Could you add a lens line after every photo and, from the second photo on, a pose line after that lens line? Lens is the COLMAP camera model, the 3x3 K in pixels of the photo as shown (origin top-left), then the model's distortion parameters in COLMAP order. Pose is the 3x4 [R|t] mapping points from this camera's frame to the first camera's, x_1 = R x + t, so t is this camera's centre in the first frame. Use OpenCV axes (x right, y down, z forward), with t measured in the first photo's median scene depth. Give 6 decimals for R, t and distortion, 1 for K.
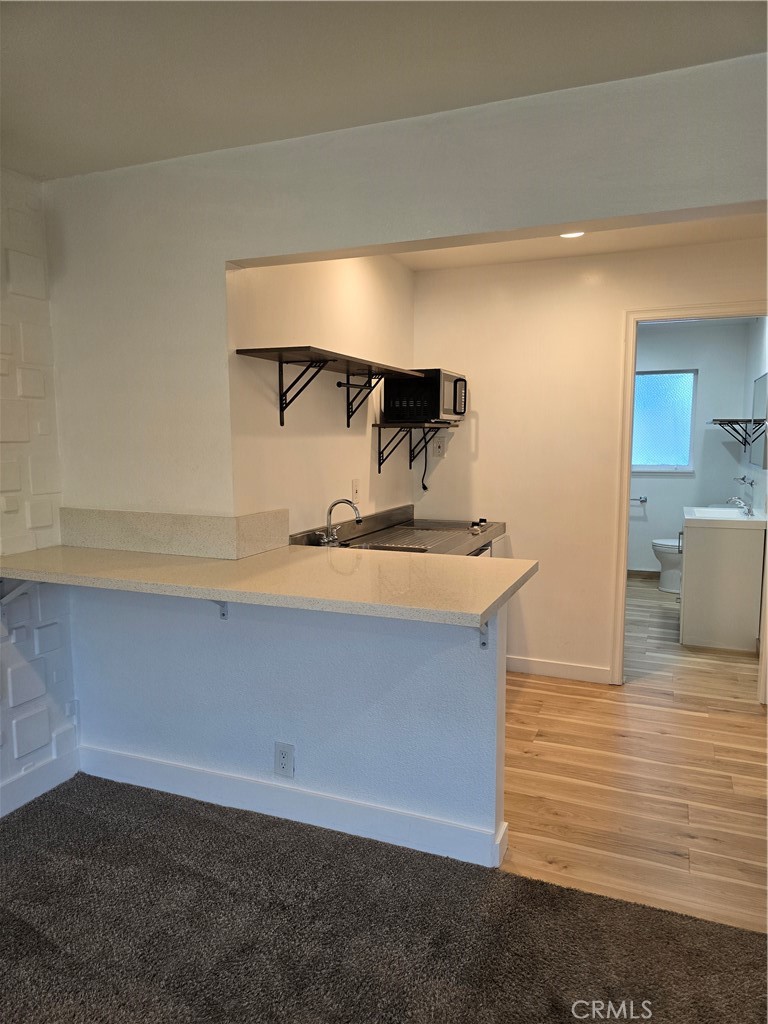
lens RADIAL K [[691.1, 0, 391.2], [0, 691.1, 521.7], [0, 0, 1]] dist [0.053565, -0.041158]
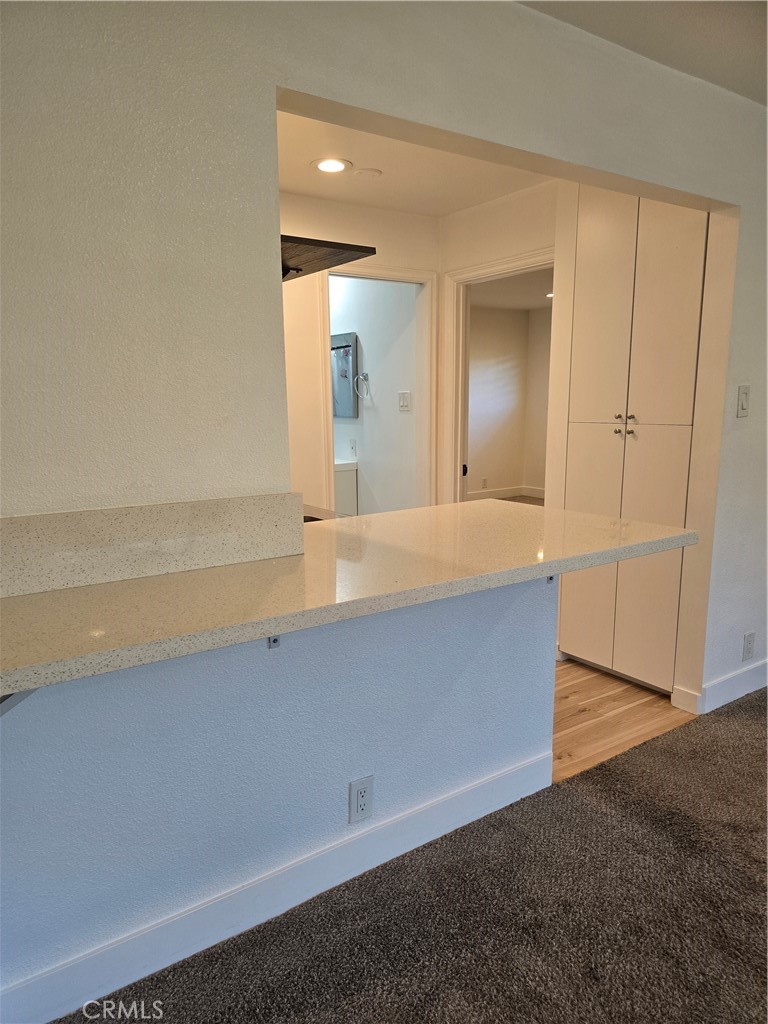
lens RADIAL K [[691.1, 0, 379.3], [0, 691.1, 527.3], [0, 0, 1]] dist [0.053565, -0.041158]
pose [[0.552112, -0.161090, 0.818060, -0.619110], [0.116023, 0.986456, 0.115945, -0.034280], [-0.825658, 0.030899, 0.563324, 0.466396]]
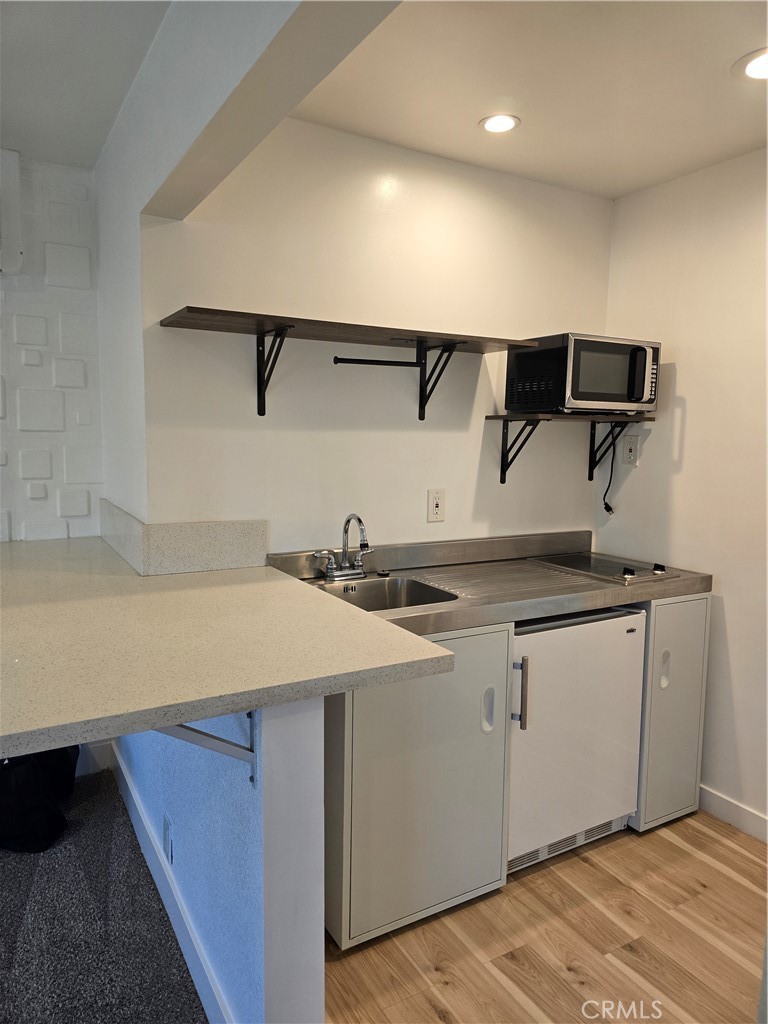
lens RADIAL K [[691.1, 0, 384.9], [0, 691.1, 511.9], [0, 0, 1]] dist [0.053565, -0.041158]
pose [[0.785235, 0.082363, -0.613696, 0.421965], [-0.092327, 0.995608, 0.015484, -0.050294], [0.612276, 0.044502, 0.789391, 0.437073]]
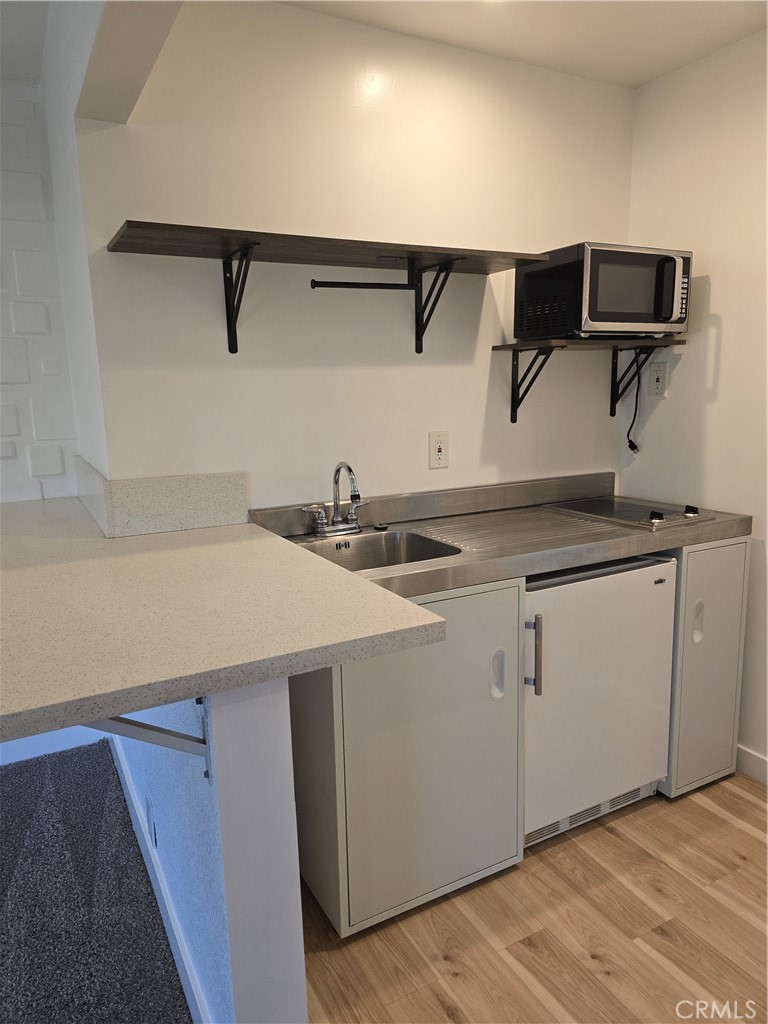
lens RADIAL K [[691.1, 0, 381.4], [0, 691.1, 513.9], [0, 0, 1]] dist [0.053565, -0.041158]
pose [[0.764486, 0.099681, -0.636887, 0.394406], [-0.056061, 0.994510, 0.088361, -0.044200], [0.642198, -0.031846, 0.765877, 0.519332]]
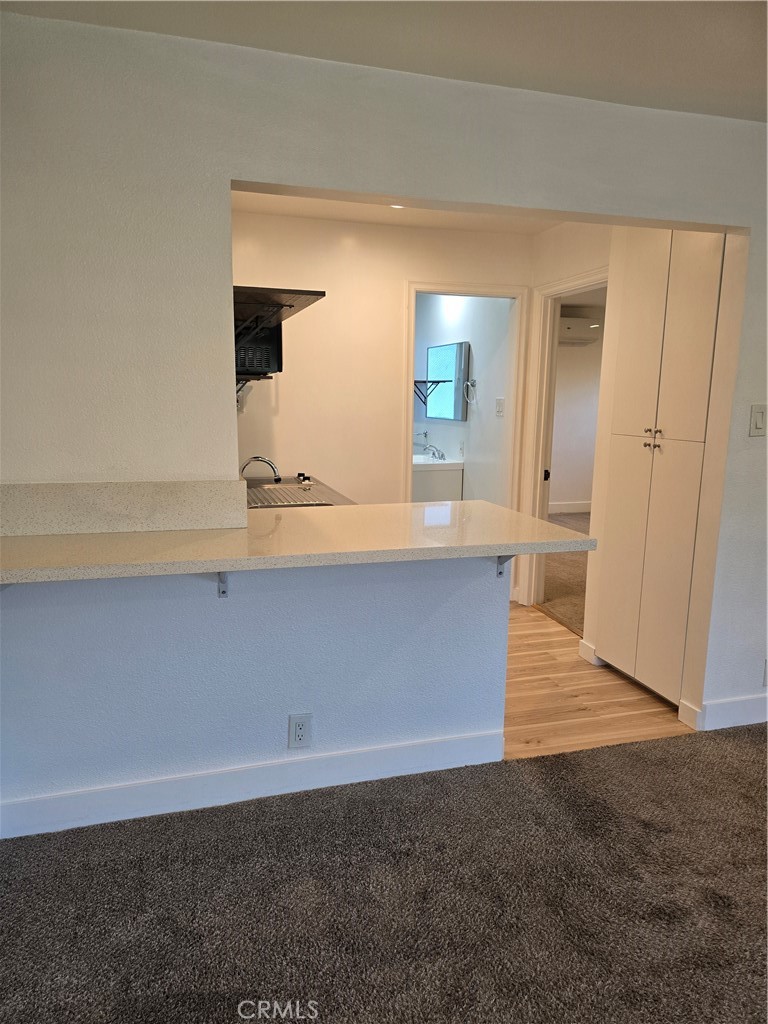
lens RADIAL K [[691.1, 0, 379.8], [0, 691.1, 519.5], [0, 0, 1]] dist [0.053565, -0.041158]
pose [[0.783725, -0.101859, 0.612699, -0.533118], [0.066933, 0.994567, 0.079727, -0.012393], [-0.617491, -0.021474, 0.786285, 0.164575]]
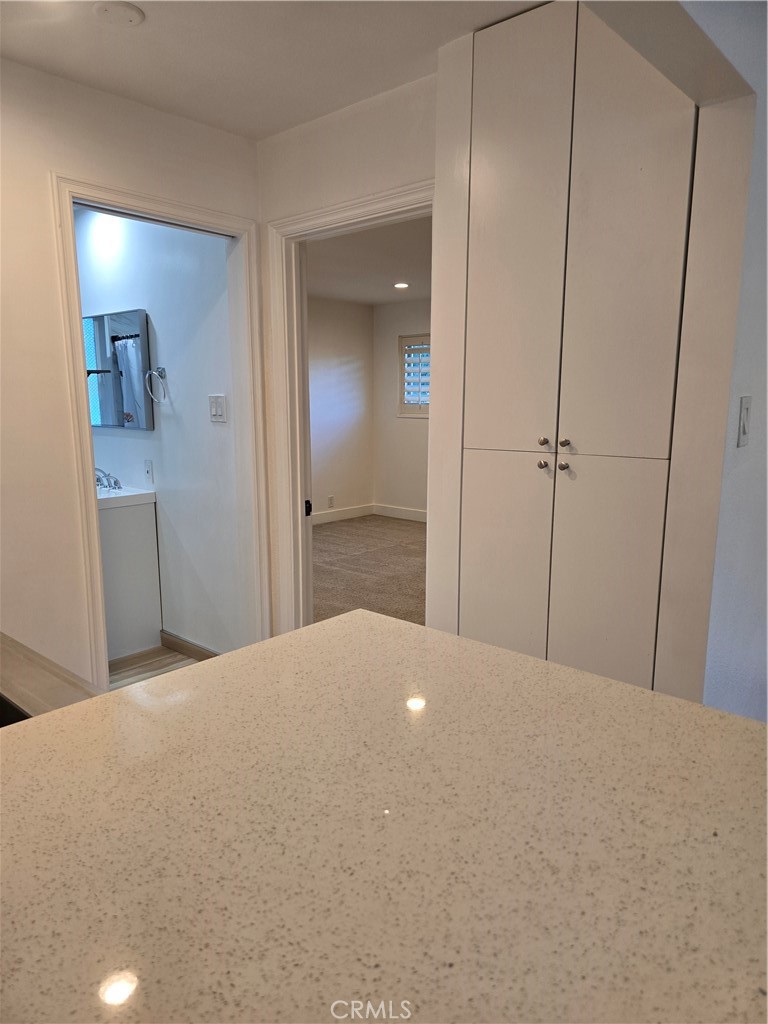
lens RADIAL K [[691.1, 0, 379.6], [0, 691.1, 518.2], [0, 0, 1]] dist [0.053565, -0.041158]
pose [[0.351236, -0.158278, 0.922811, -0.217151], [0.114453, 0.985474, 0.125463, -0.064472], [-0.929265, 0.061551, 0.364250, 0.661884]]
